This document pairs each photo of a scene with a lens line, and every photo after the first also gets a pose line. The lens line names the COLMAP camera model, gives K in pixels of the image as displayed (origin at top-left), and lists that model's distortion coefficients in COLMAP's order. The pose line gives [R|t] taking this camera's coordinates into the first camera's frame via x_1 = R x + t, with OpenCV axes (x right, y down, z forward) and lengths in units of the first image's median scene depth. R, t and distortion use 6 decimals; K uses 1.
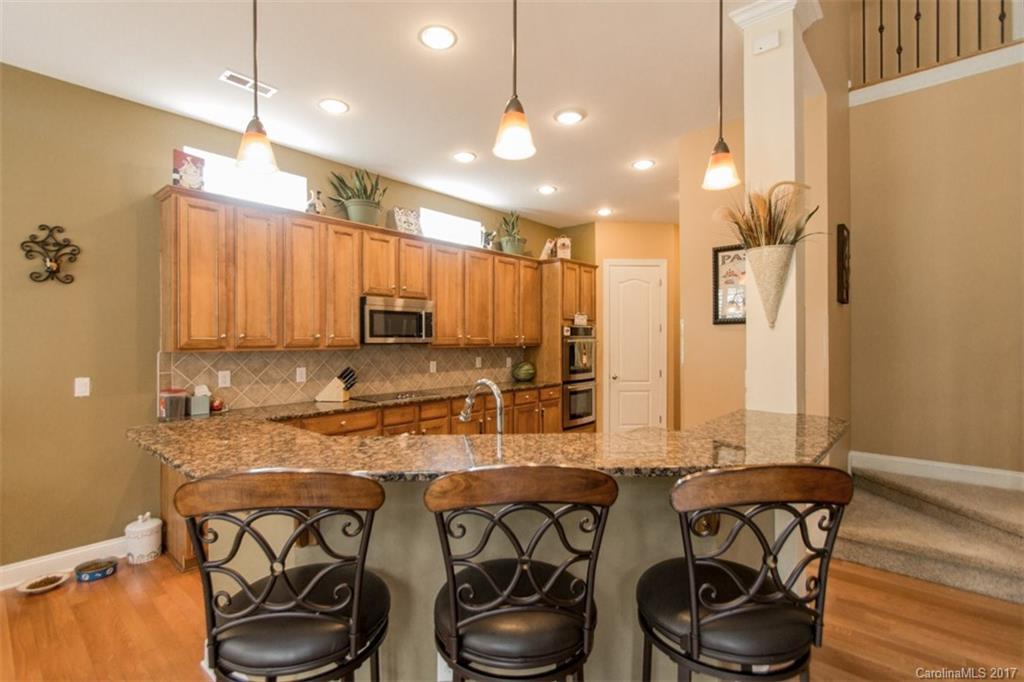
lens RADIAL K [[472.0, 0, 512.0], [0, 472.0, 341.0], [0, 0, 1]] dist [-0.001516, -0.000490]
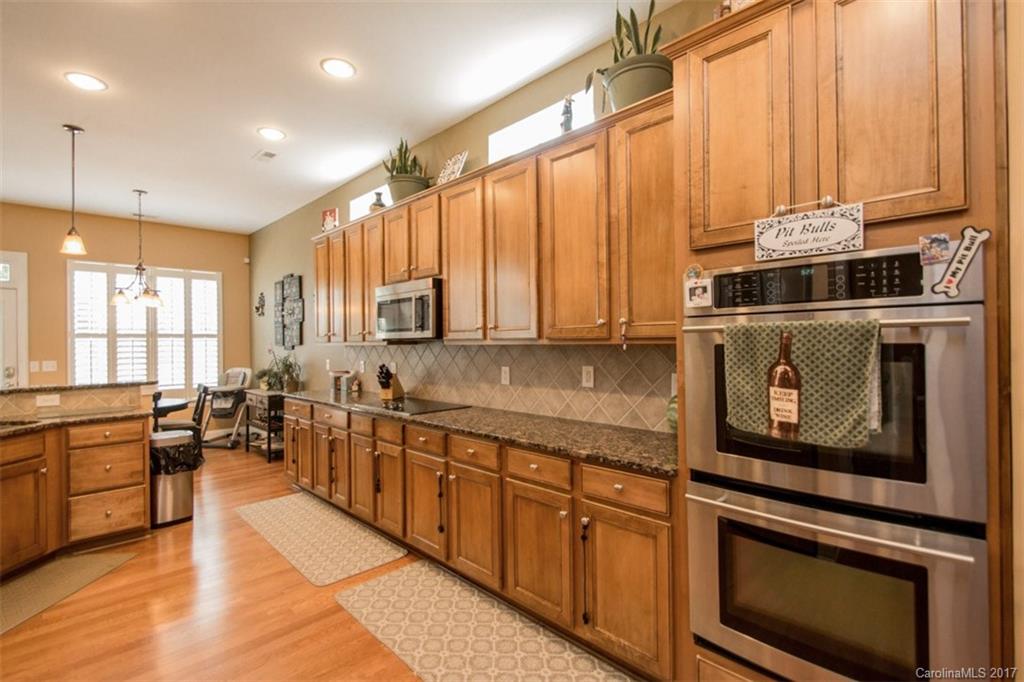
lens RADIAL K [[472.0, 0, 512.0], [0, 472.0, 341.0], [0, 0, 1]] dist [-0.001516, -0.000490]
pose [[-0.067364, 0.003593, -0.997722, 0.429352], [0.011401, 0.999931, 0.002831, 0.006160], [0.997663, -0.011184, -0.067401, 0.974220]]
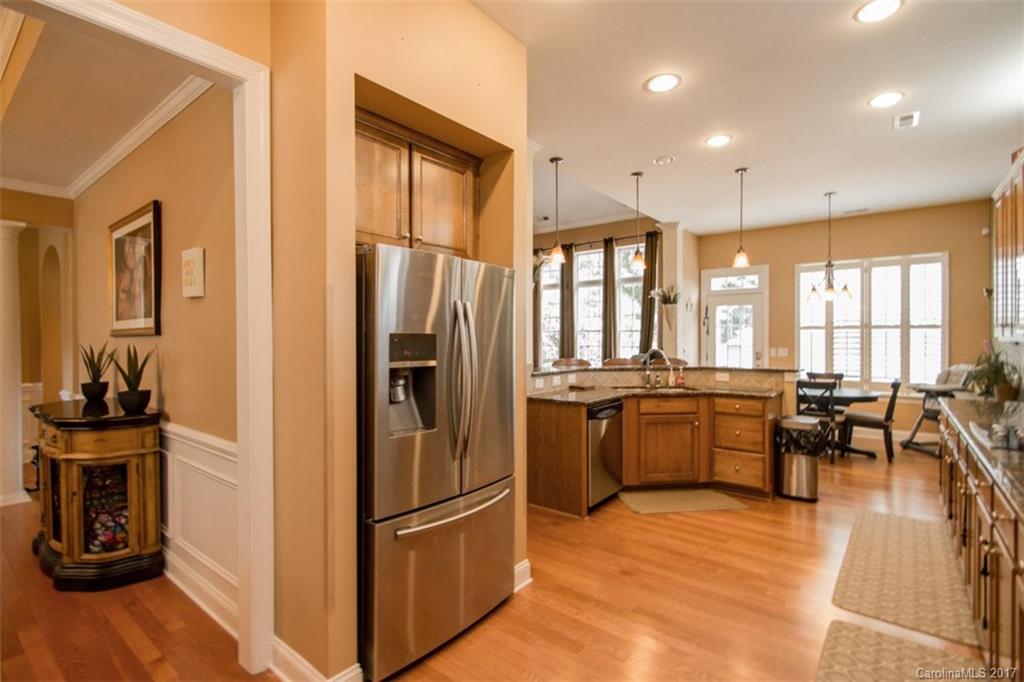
lens RADIAL K [[494.5, 0, 512.0], [0, 494.5, 341.0], [0, 0, 1]] dist [0.004449, 0.000164]
pose [[-0.998496, 0.008364, -0.054175, 0.282023], [0.007867, 0.999925, 0.009394, 0.002410], [0.054250, 0.008954, -0.998487, 1.195882]]
